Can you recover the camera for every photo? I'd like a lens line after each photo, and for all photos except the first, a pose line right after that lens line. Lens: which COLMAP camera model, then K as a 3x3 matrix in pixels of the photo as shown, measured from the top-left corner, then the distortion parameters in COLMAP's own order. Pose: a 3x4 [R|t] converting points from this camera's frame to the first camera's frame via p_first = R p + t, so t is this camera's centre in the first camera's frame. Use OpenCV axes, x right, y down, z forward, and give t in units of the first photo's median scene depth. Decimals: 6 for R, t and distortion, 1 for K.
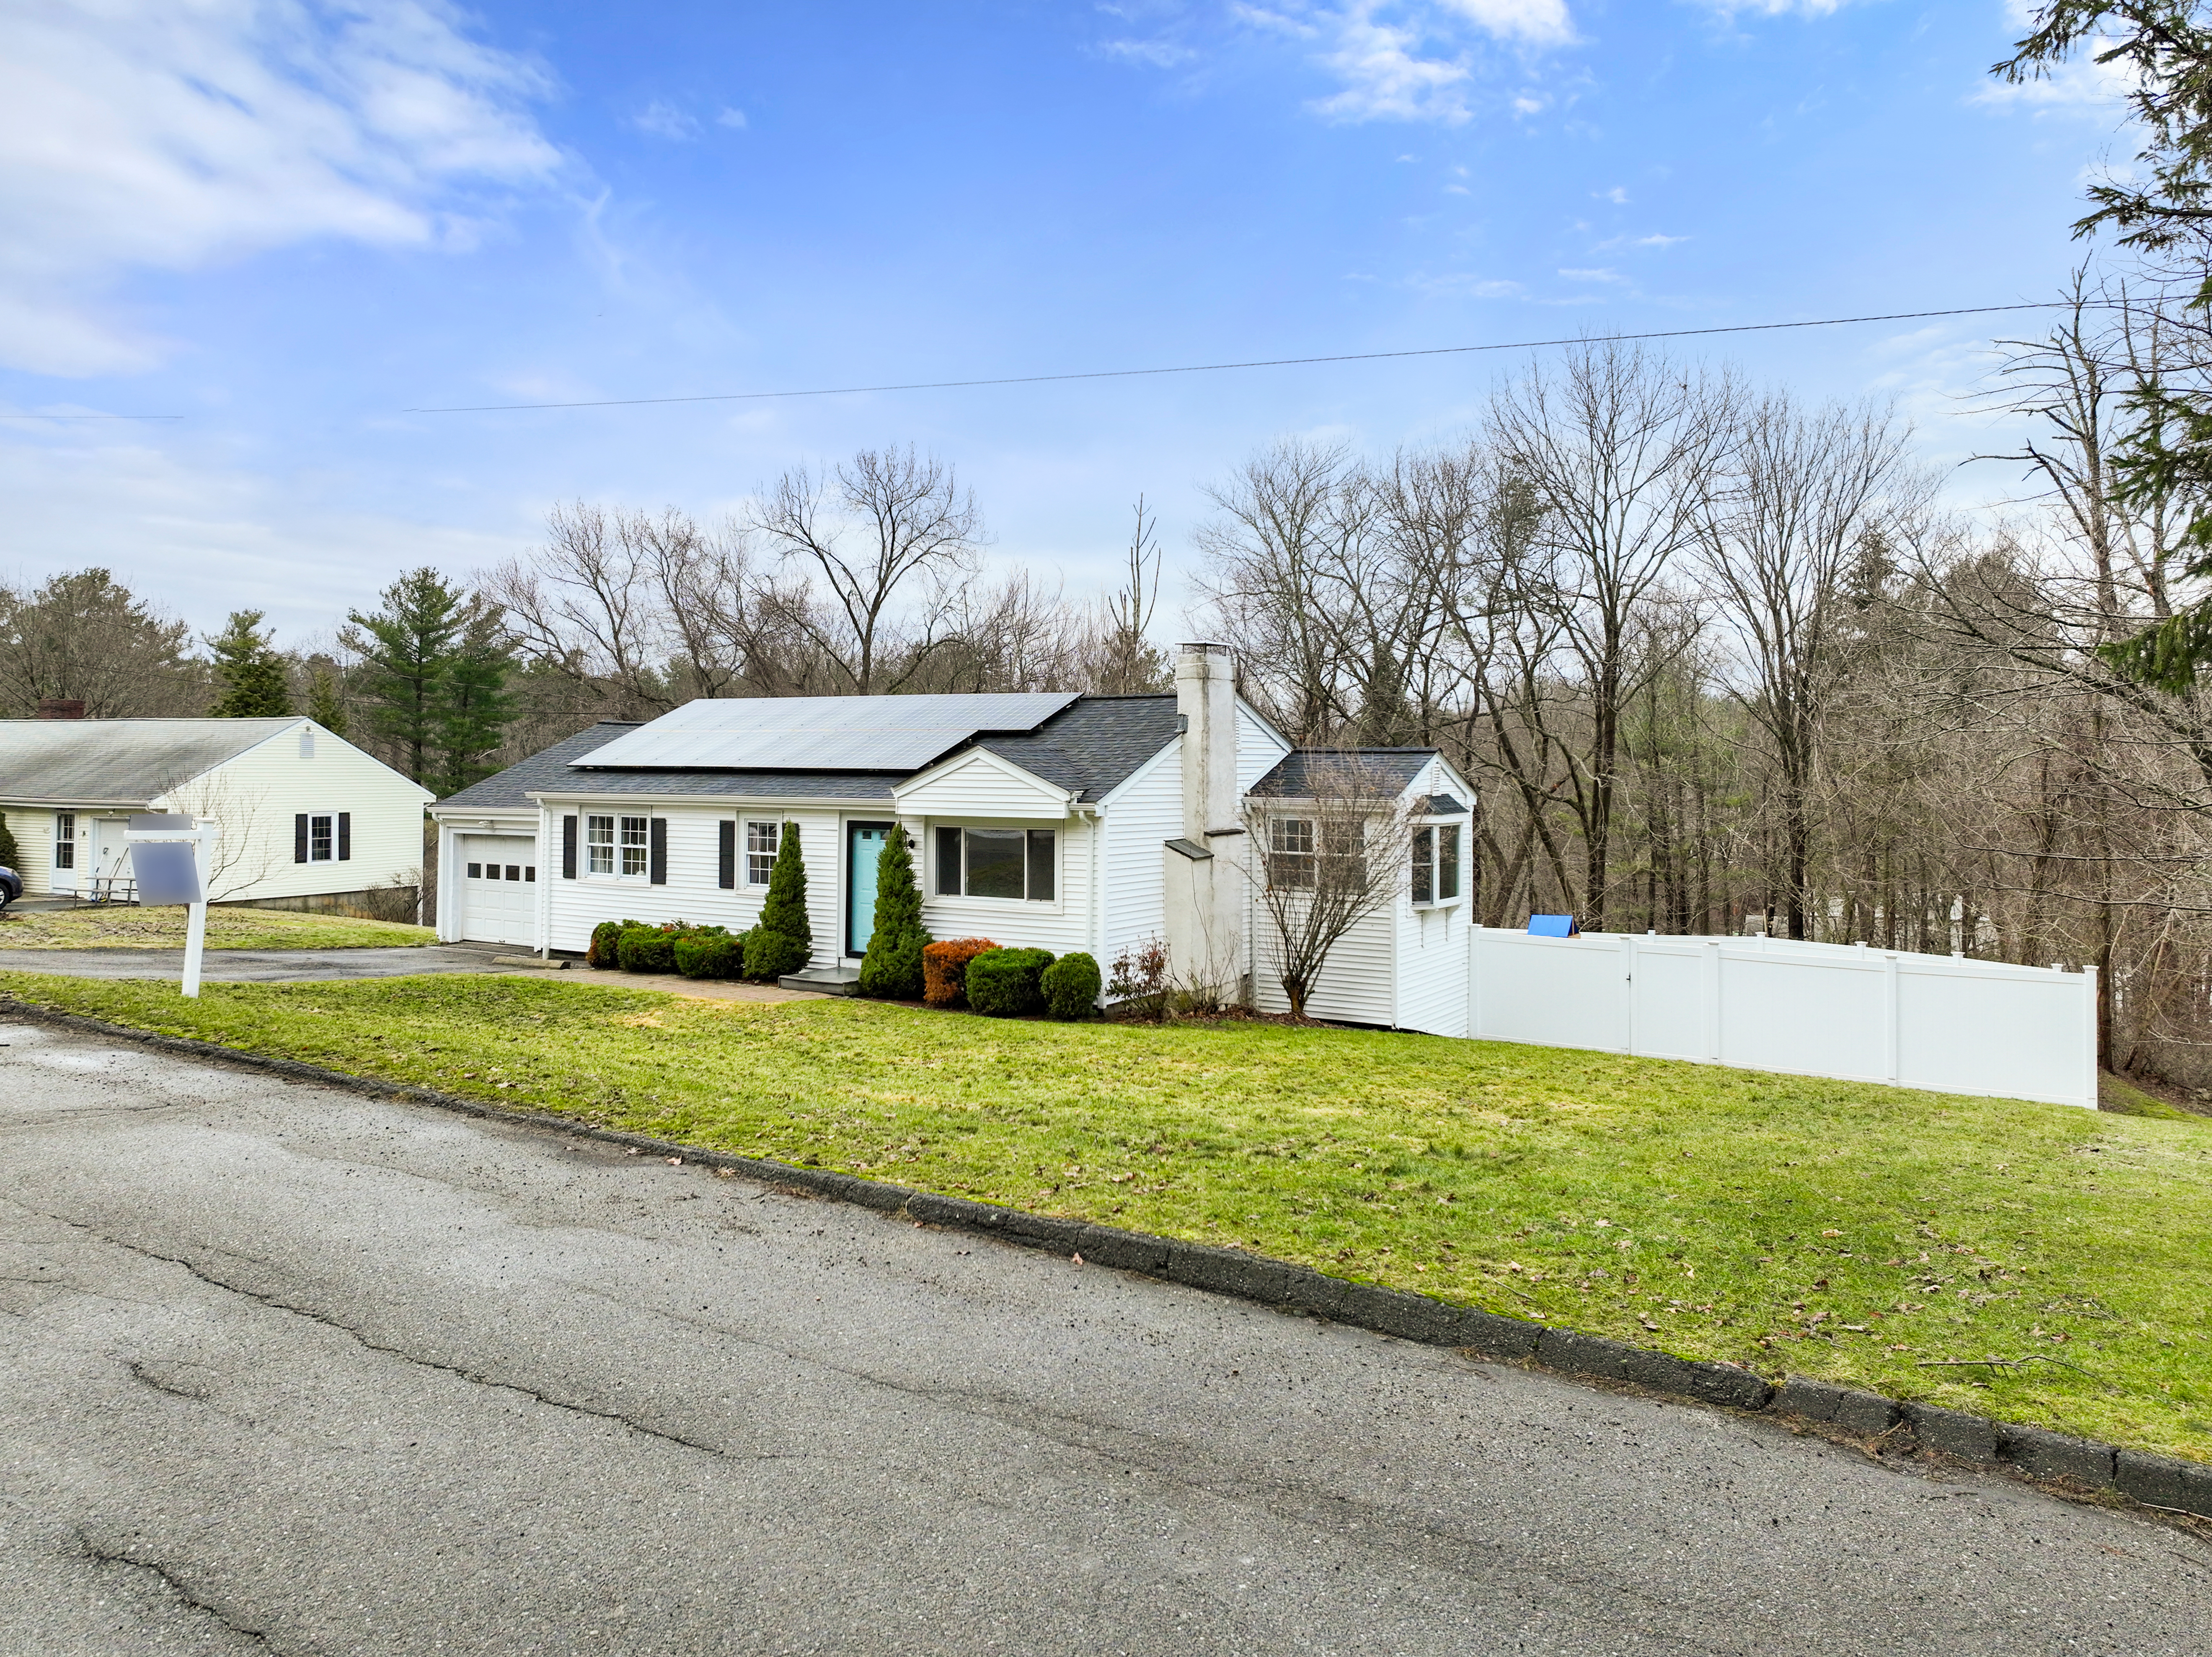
lens RADIAL K [[1541.4, 0, 1106.0], [0, 1541.4, 828.5], [0, 0, 1]] dist [-0.002073, -0.000255]
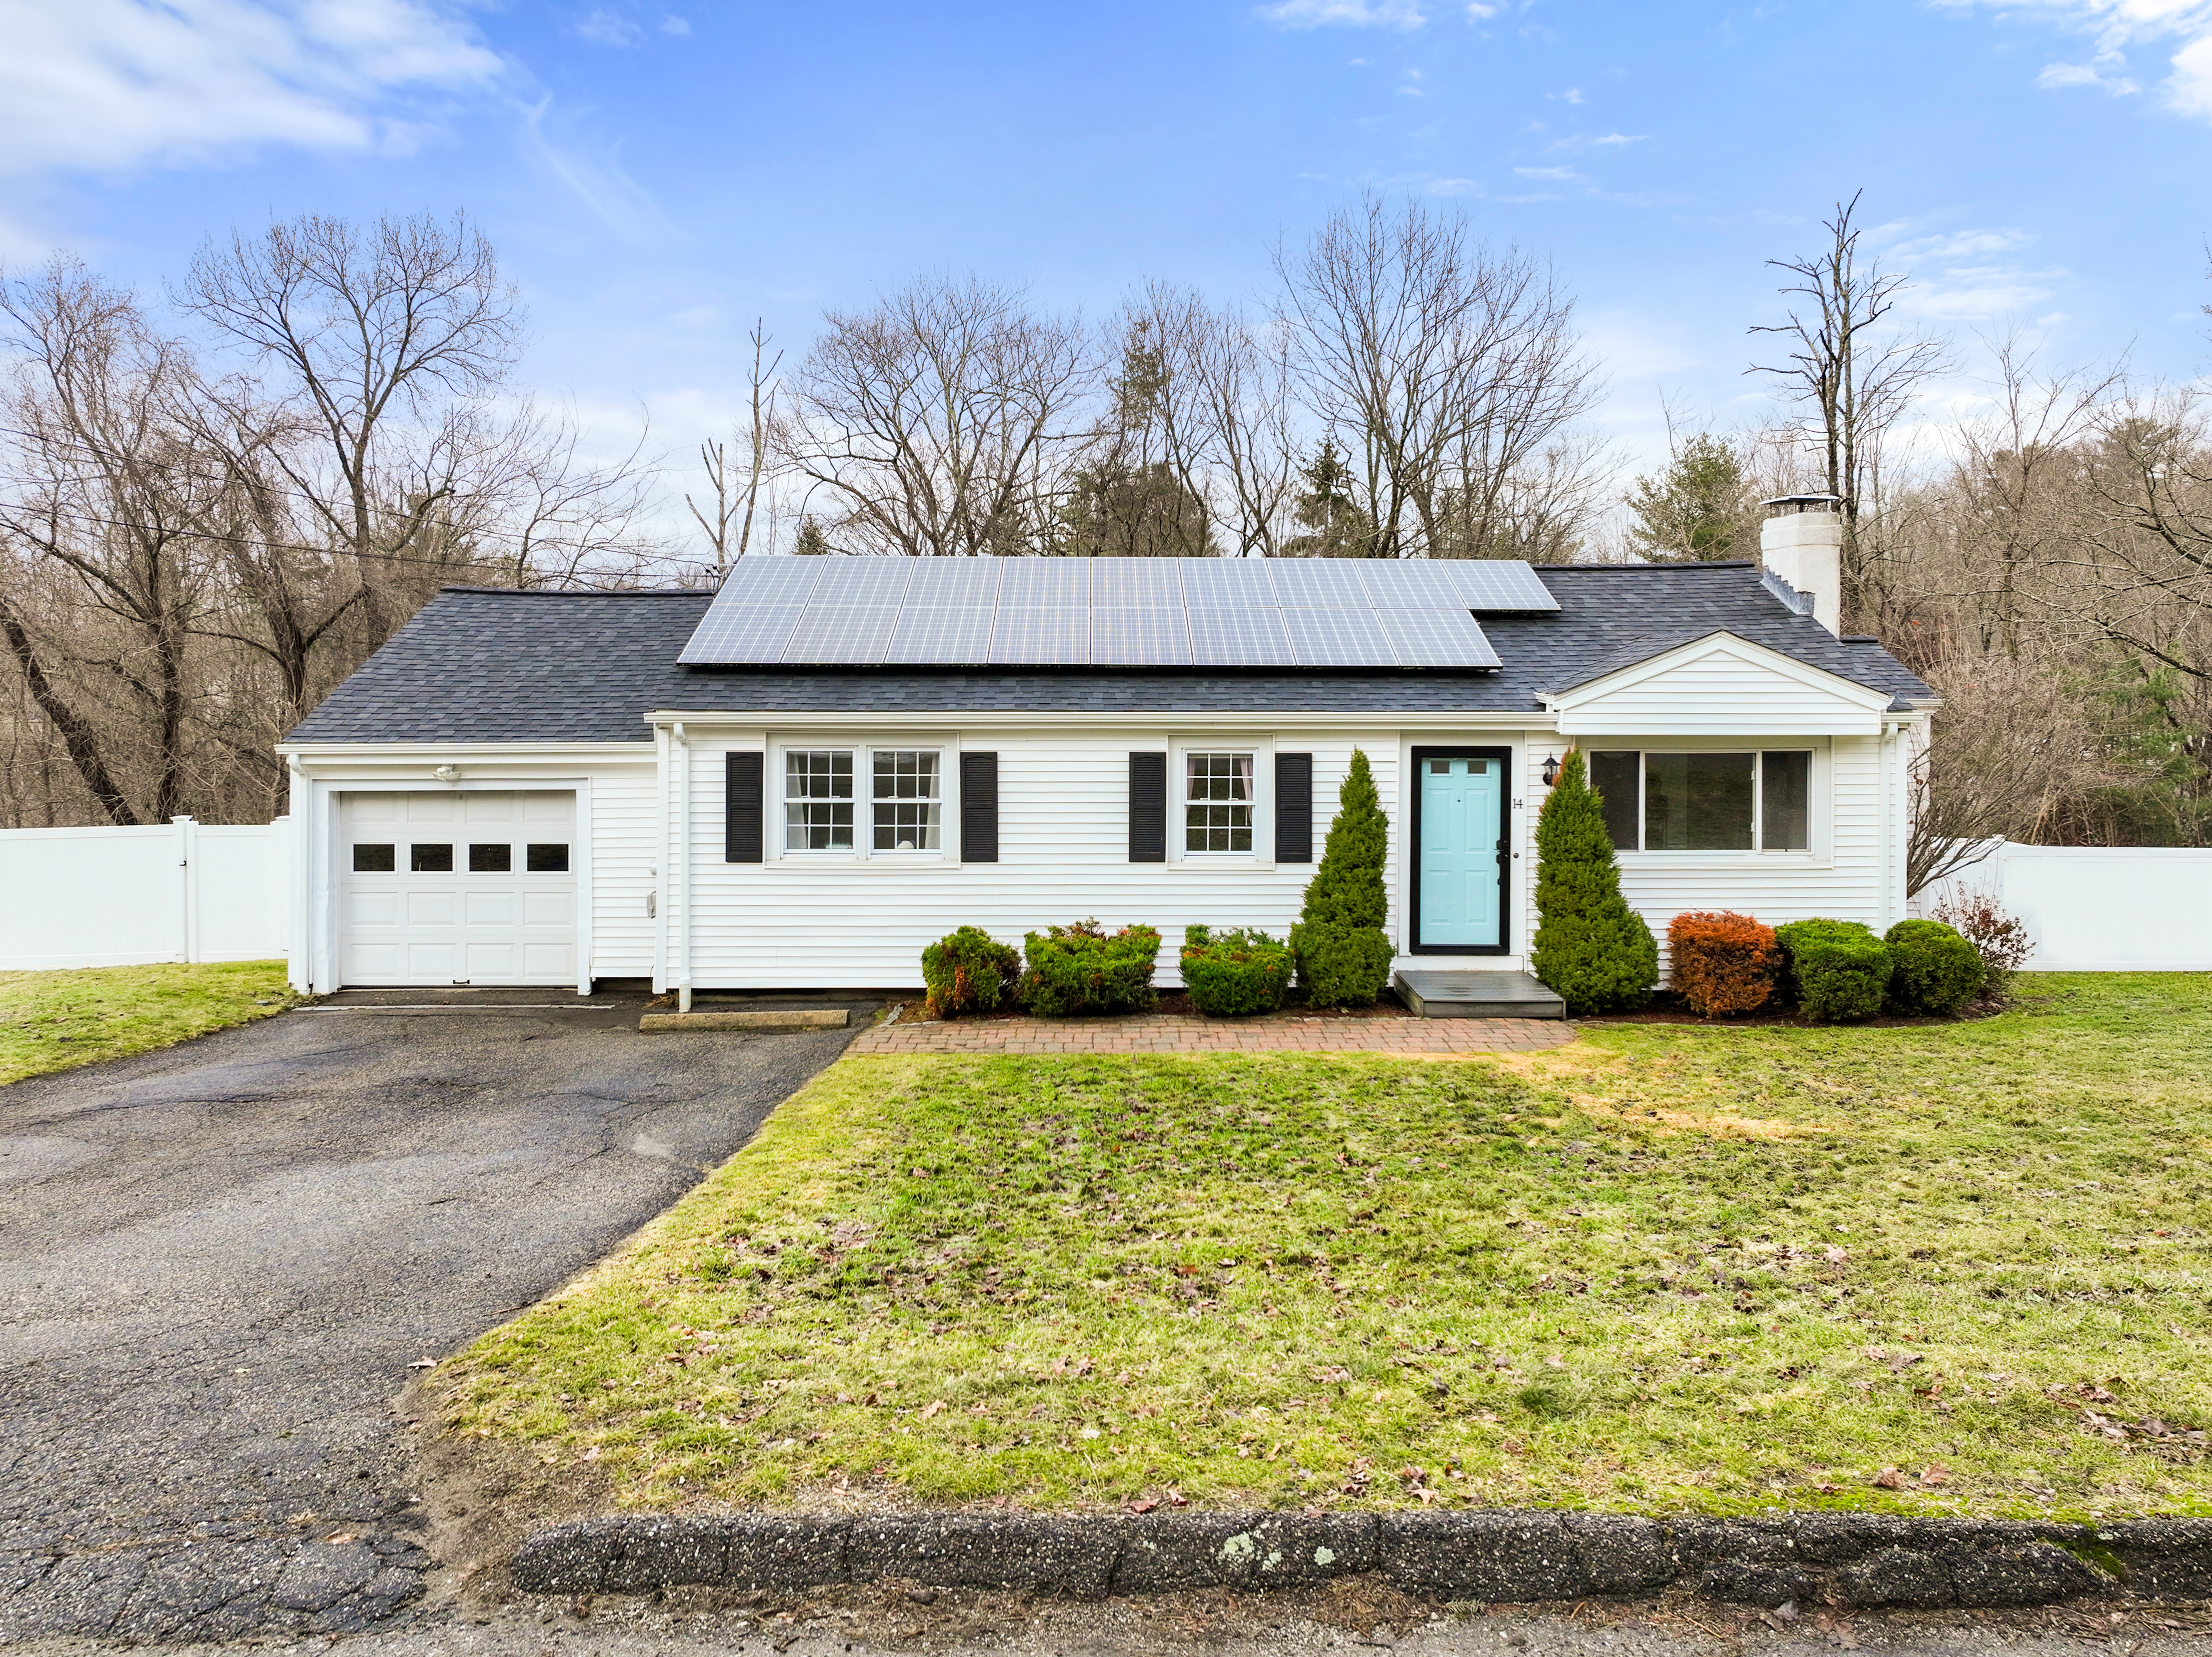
lens RADIAL K [[1541.4, 0, 1106.0], [0, 1541.4, 828.5], [0, 0, 1]] dist [-0.002073, -0.000255]
pose [[0.822363, -0.045079, 0.567175, -0.650445], [0.021488, 0.998606, 0.048213, -0.004341], [-0.568558, -0.027461, 0.822185, 0.533544]]
